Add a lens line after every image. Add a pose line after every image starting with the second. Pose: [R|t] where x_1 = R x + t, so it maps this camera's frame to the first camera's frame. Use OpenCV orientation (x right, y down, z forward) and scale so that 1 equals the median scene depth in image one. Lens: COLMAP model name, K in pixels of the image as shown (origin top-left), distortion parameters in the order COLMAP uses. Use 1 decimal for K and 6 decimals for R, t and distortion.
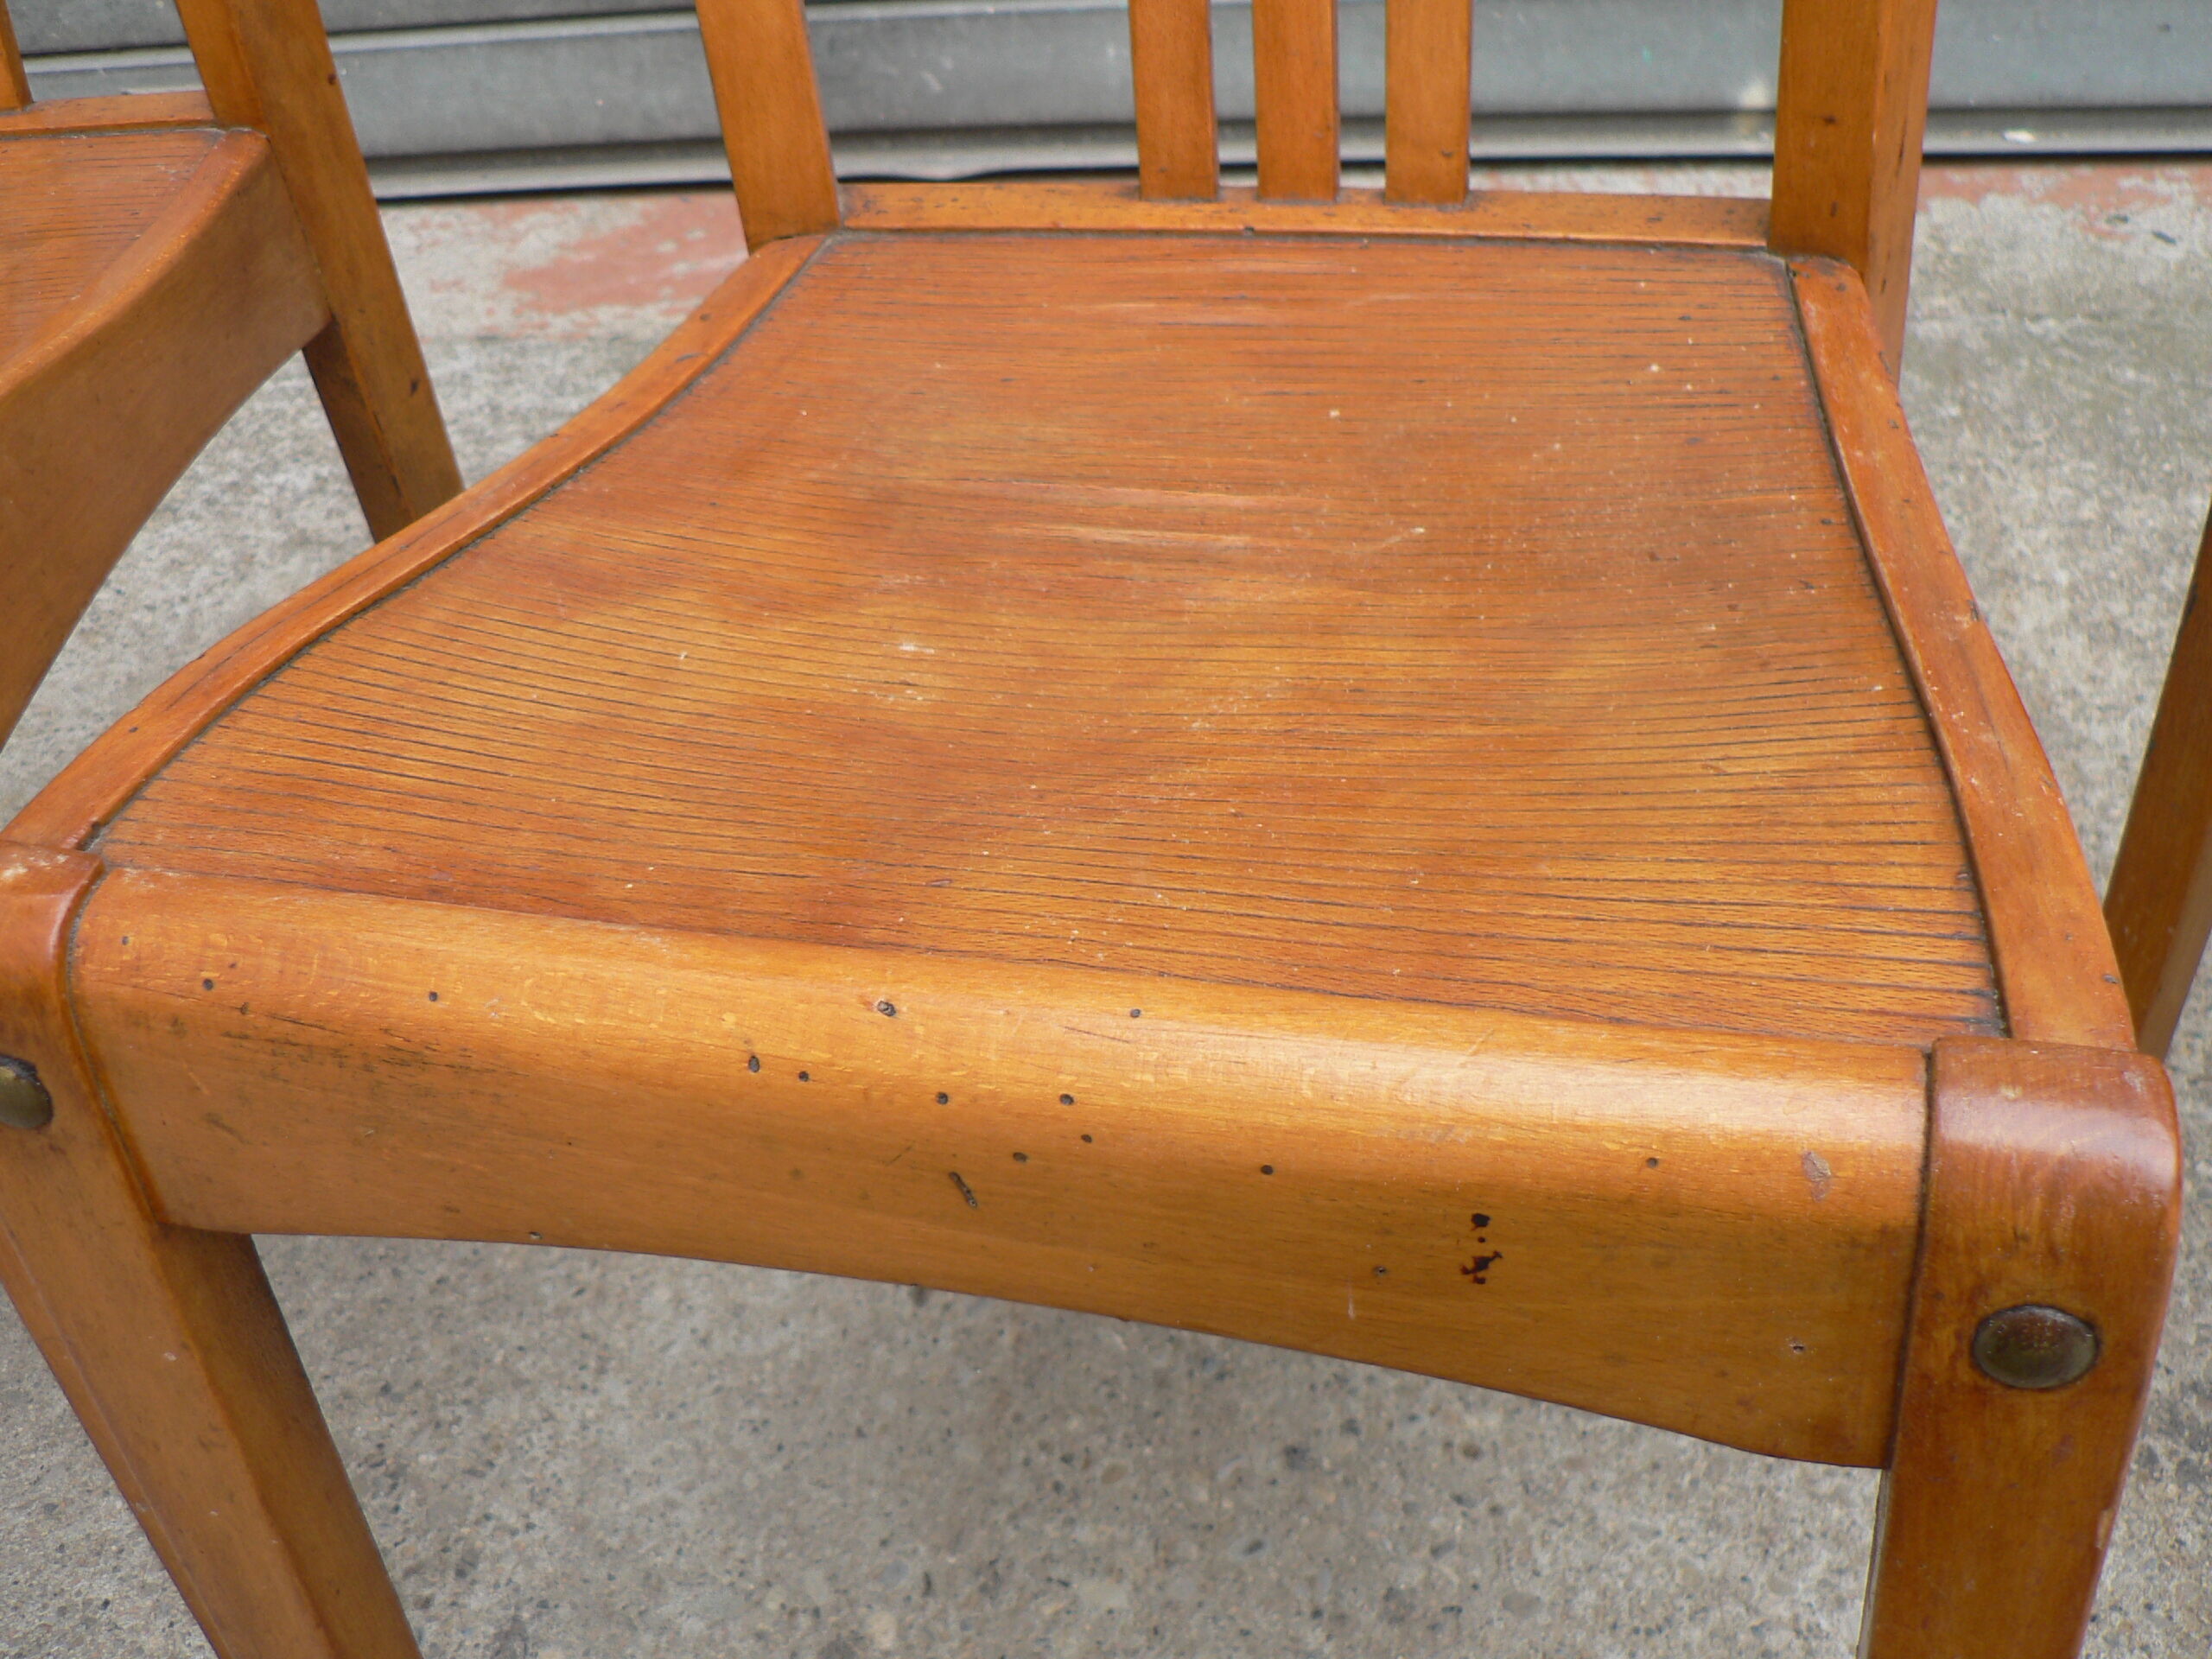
lens RADIAL K [[2398.1, 0, 1110.8], [0, 2398.1, 790.7], [0, 0, 1]] dist [-0.200901, 0.228700]
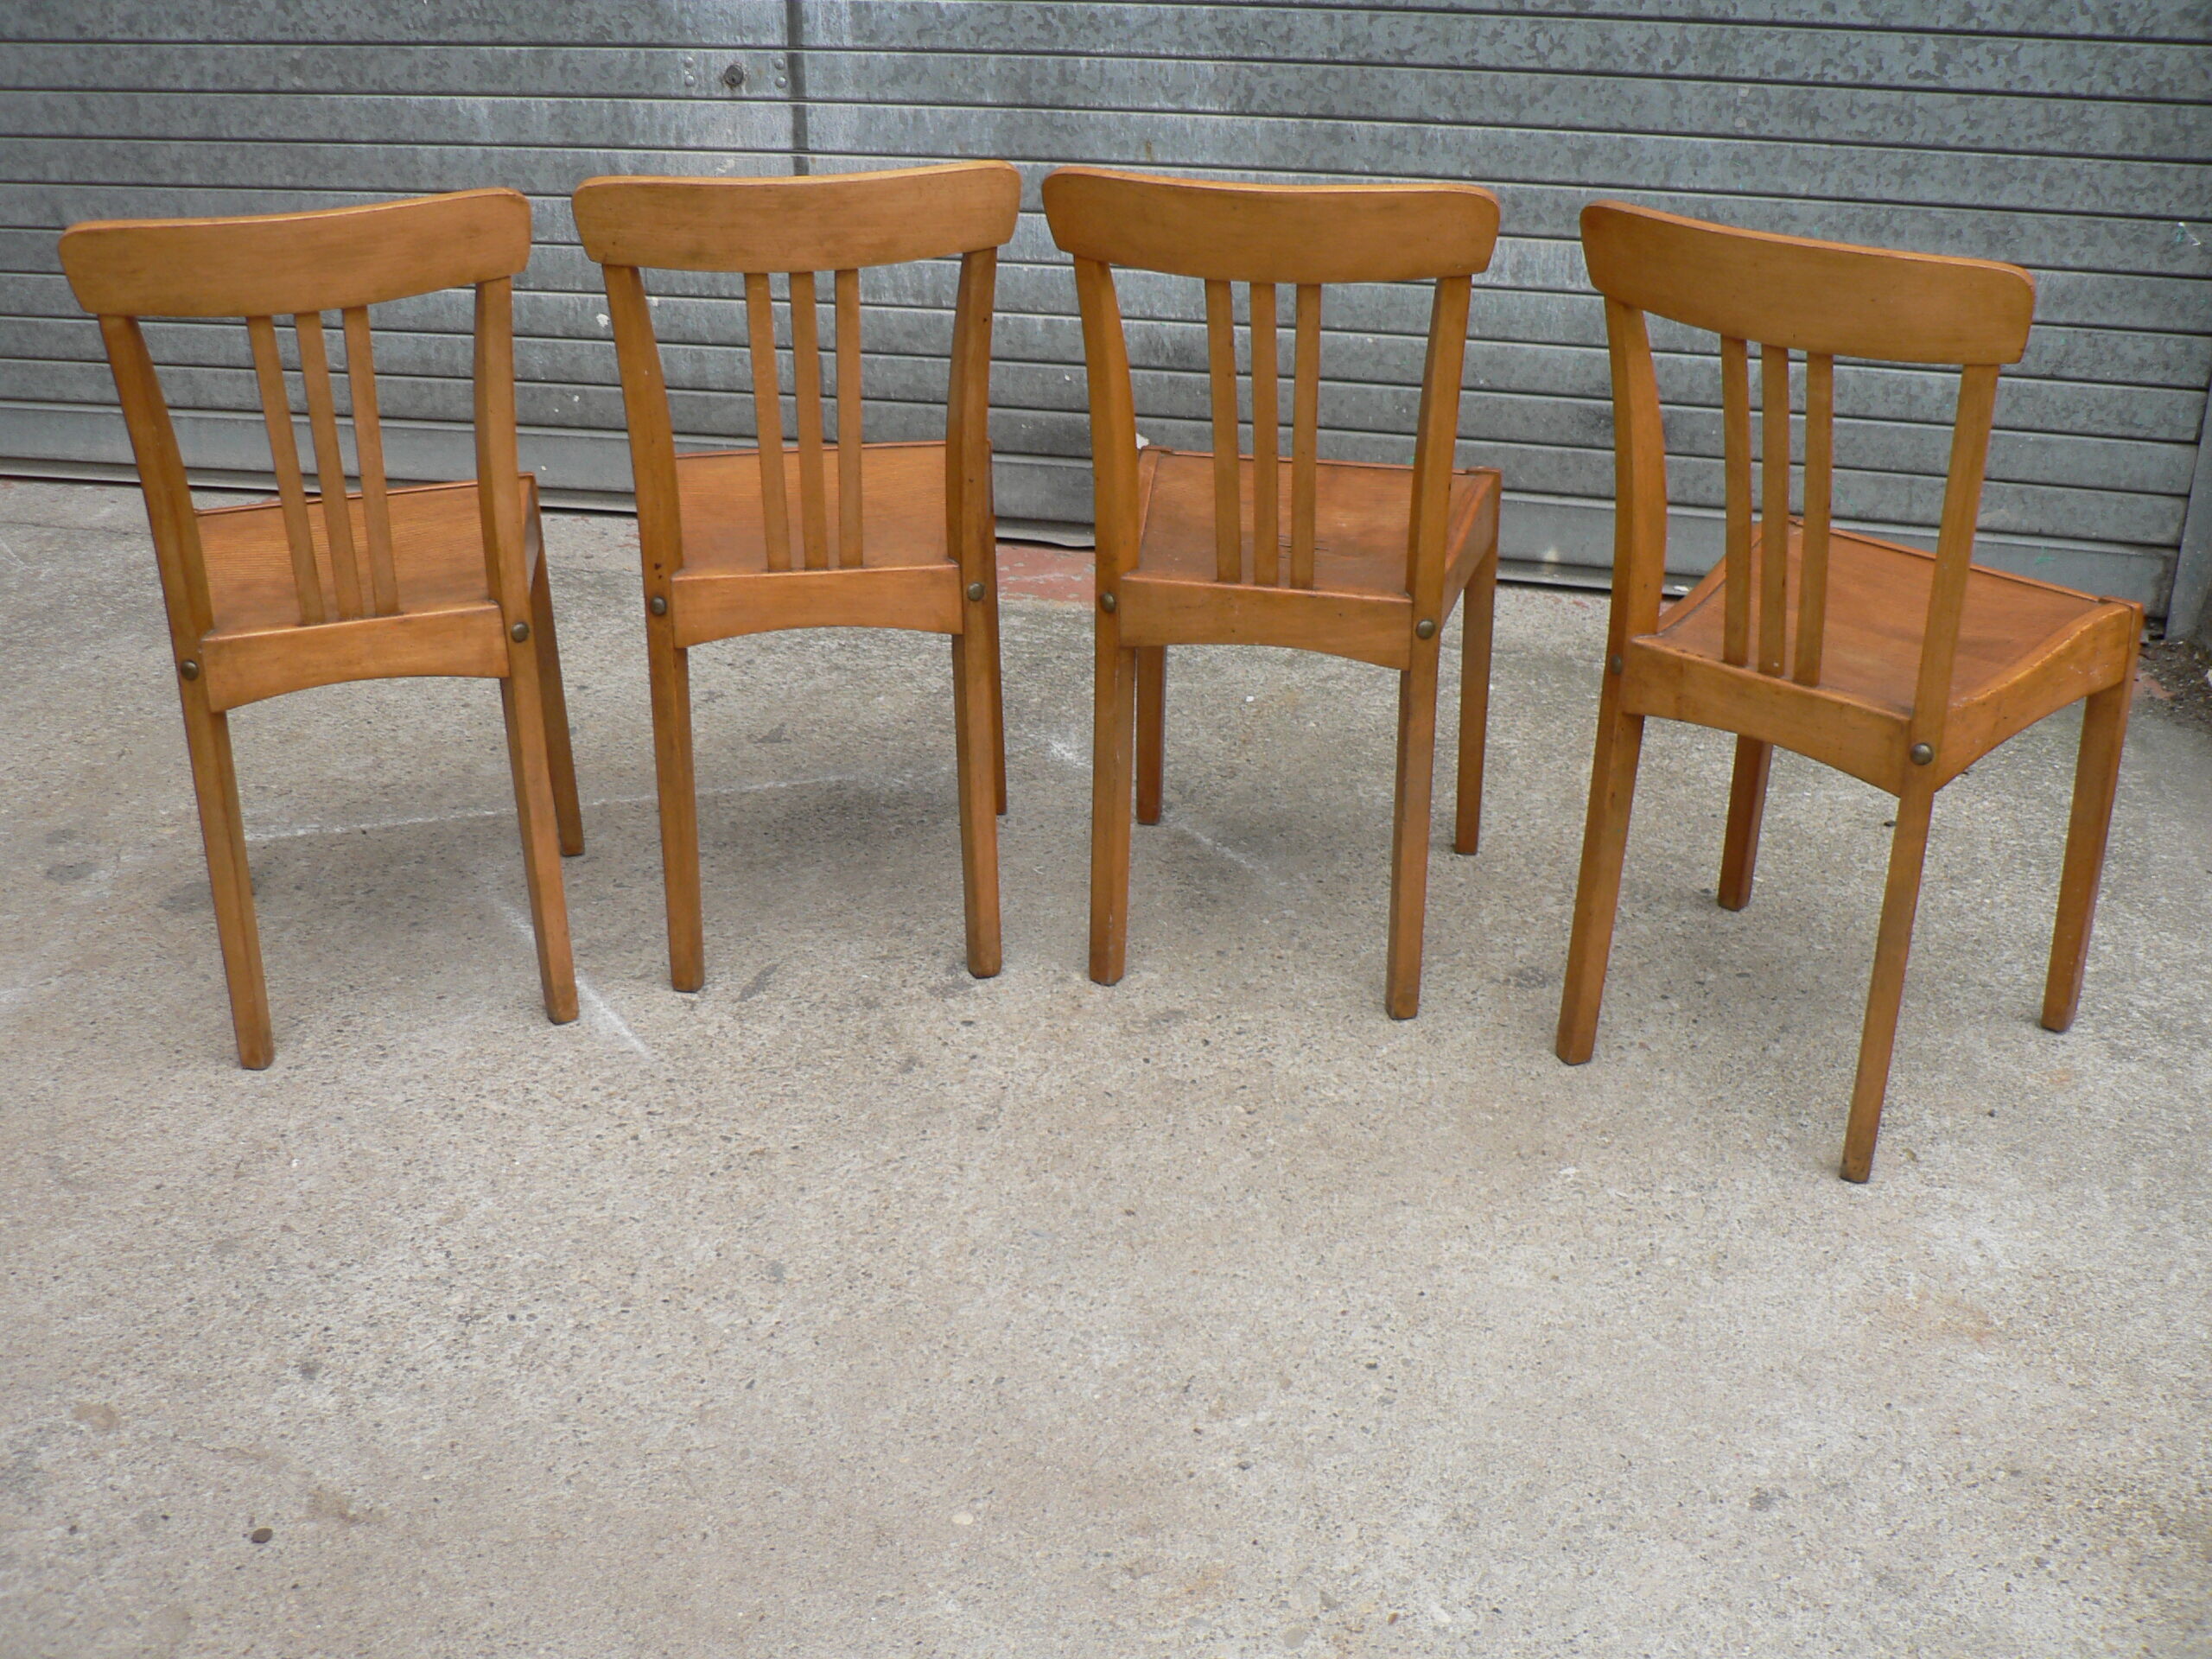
lens RADIAL K [[2398.1, 0, 1110.8], [0, 2398.1, 790.7], [0, 0, 1]] dist [-0.200901, 0.228700]
pose [[0.990559, 0.121367, -0.063736, 0.111700], [-0.131202, 0.974090, -0.184212, 0.672005], [0.039727, 0.190835, 0.980818, -2.025672]]
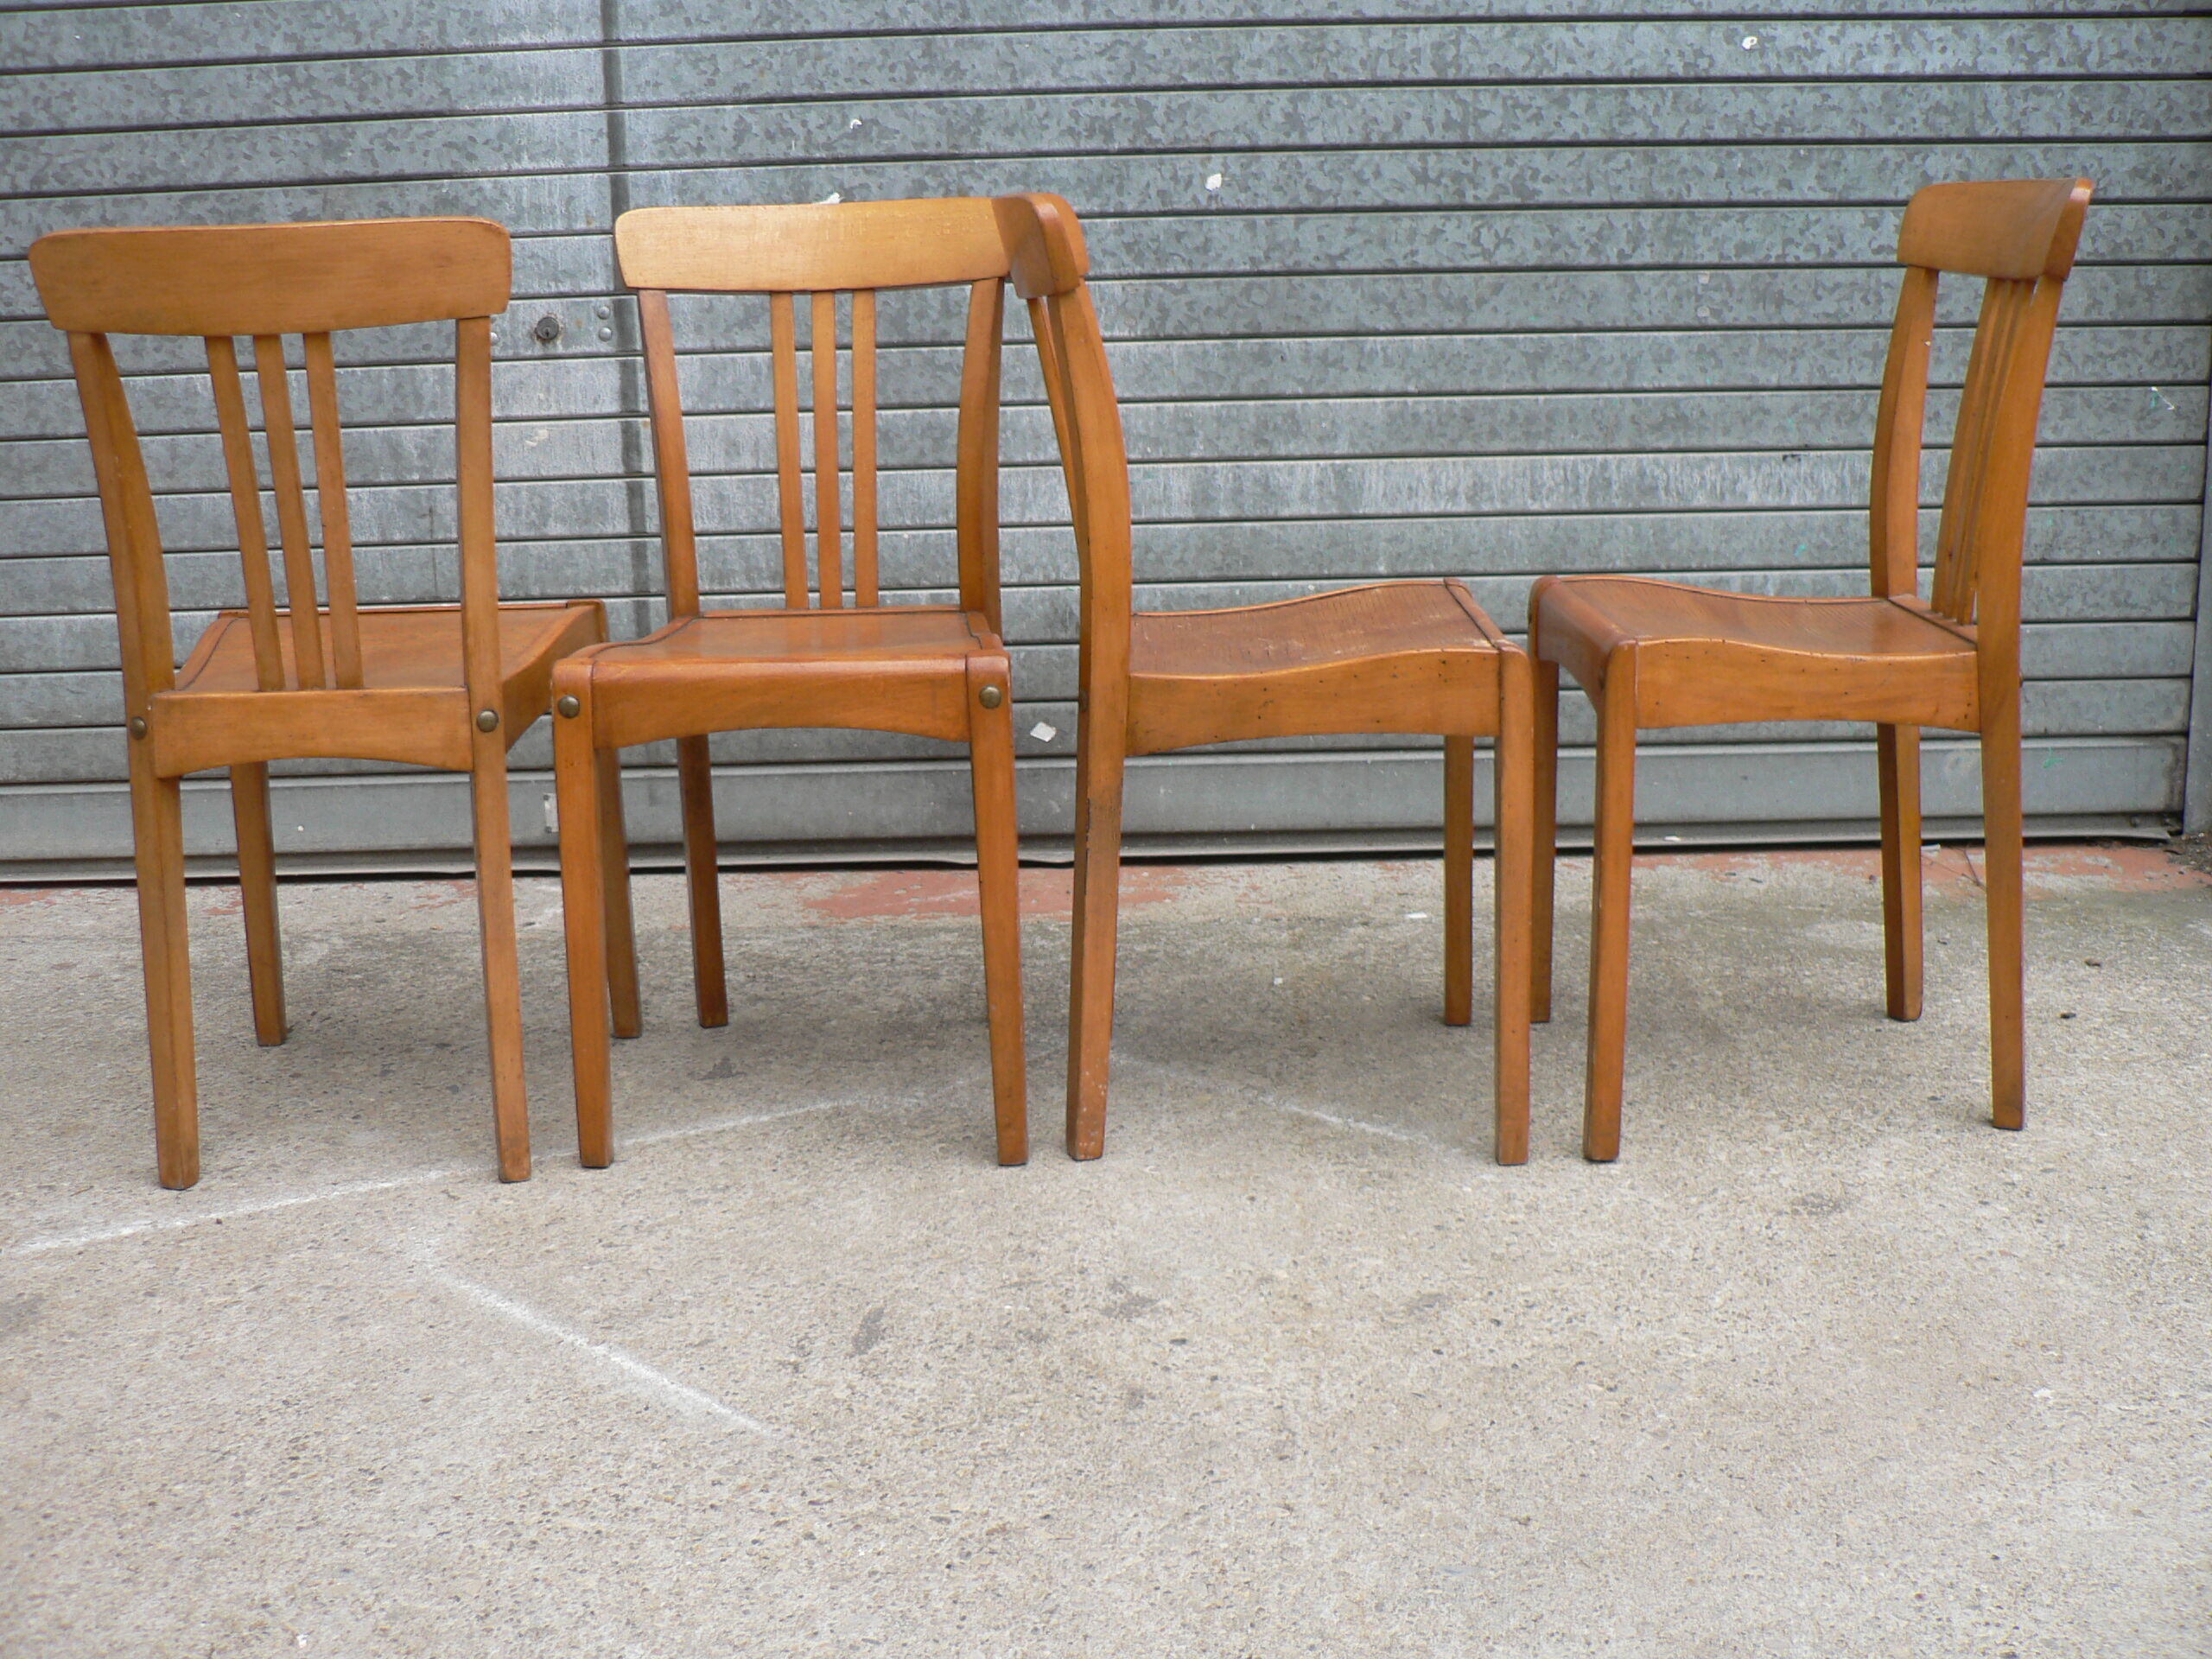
lens RADIAL K [[2411.1, 0, 1109.2], [0, 2411.1, 762.1], [0, 0, 1]] dist [-0.190849, 0.217088]
pose [[0.990574, 0.034498, 0.132564, -0.580138], [0.023959, 0.909212, -0.415644, 0.852666], [-0.134868, 0.414902, 0.899815, -1.269589]]
